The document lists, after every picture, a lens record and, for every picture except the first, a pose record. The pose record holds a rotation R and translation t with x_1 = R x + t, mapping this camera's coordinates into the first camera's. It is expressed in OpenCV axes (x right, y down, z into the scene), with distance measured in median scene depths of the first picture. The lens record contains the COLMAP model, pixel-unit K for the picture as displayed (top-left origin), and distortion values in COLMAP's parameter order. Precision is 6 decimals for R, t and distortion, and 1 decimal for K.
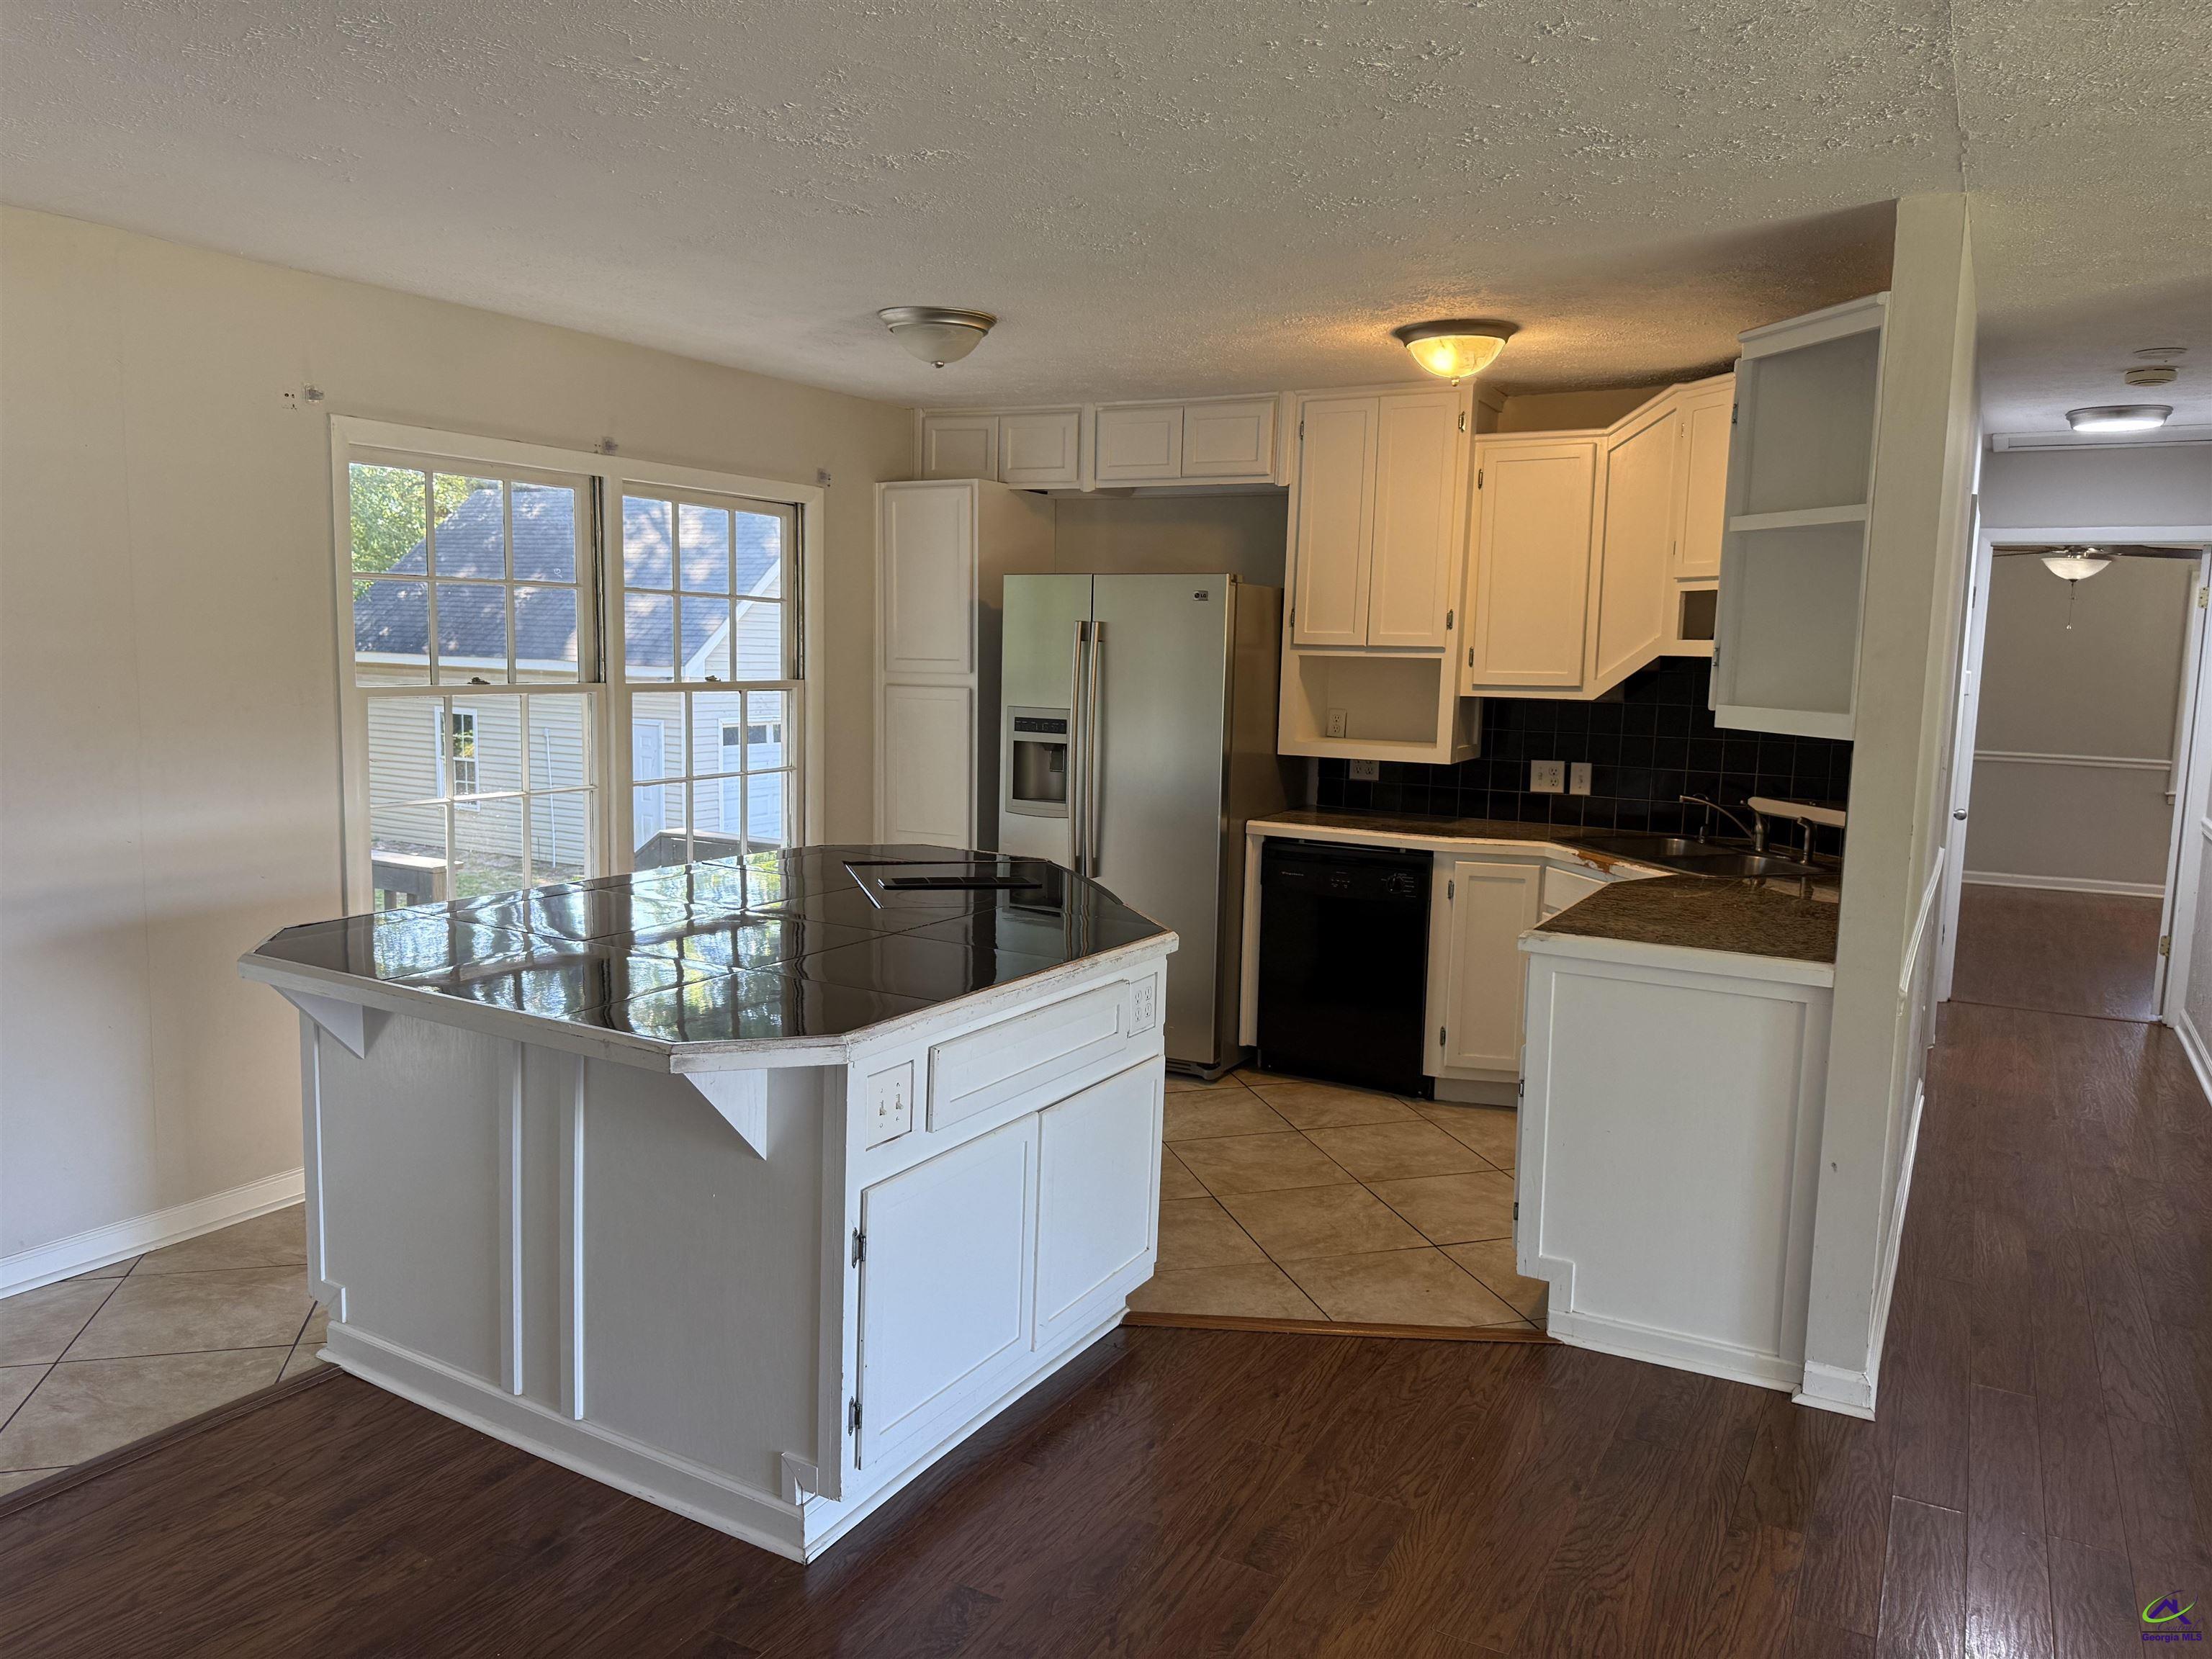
lens RADIAL K [[1562.7, 0, 1106.0], [0, 1562.7, 829.5], [0, 0, 1]] dist [0.055261, -0.061564]
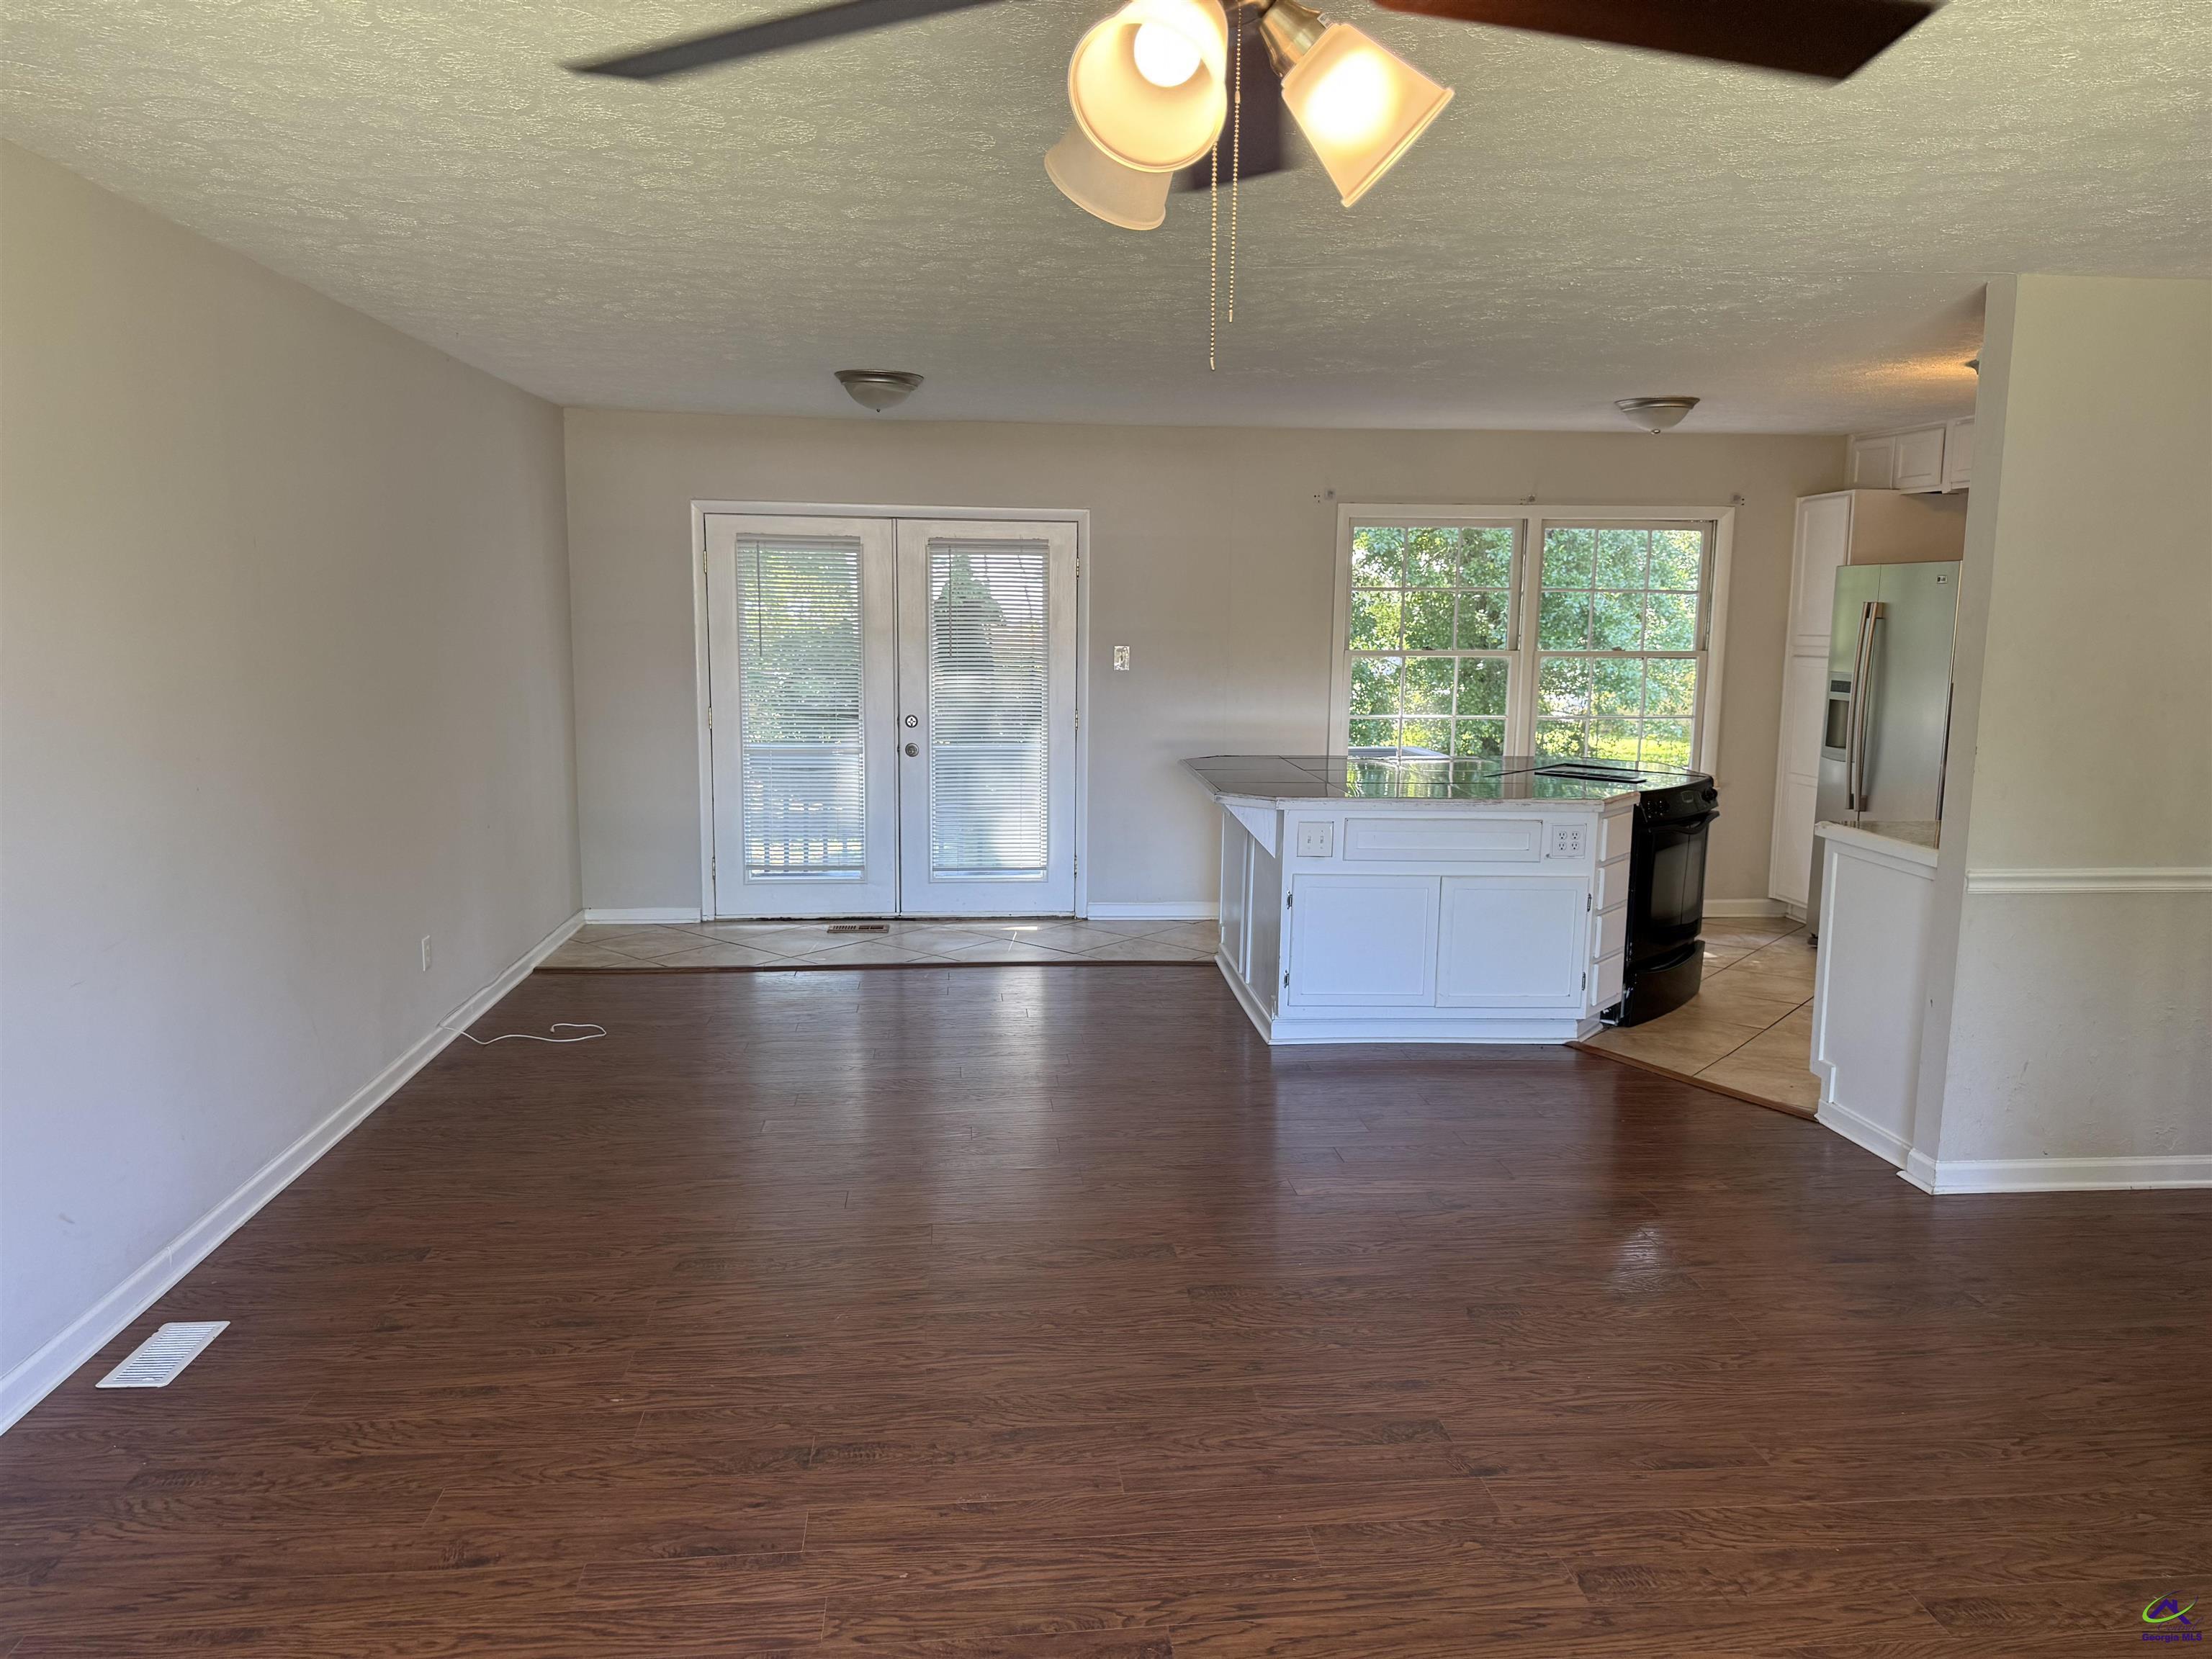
lens RADIAL K [[1562.7, 0, 1106.0], [0, 1562.7, 829.5], [0, 0, 1]] dist [0.055261, -0.061564]
pose [[0.566876, 0.096983, -0.818075, 0.850471], [-0.096495, 0.994027, 0.050978, 0.050234], [0.818132, 0.050042, 0.572848, -0.254569]]
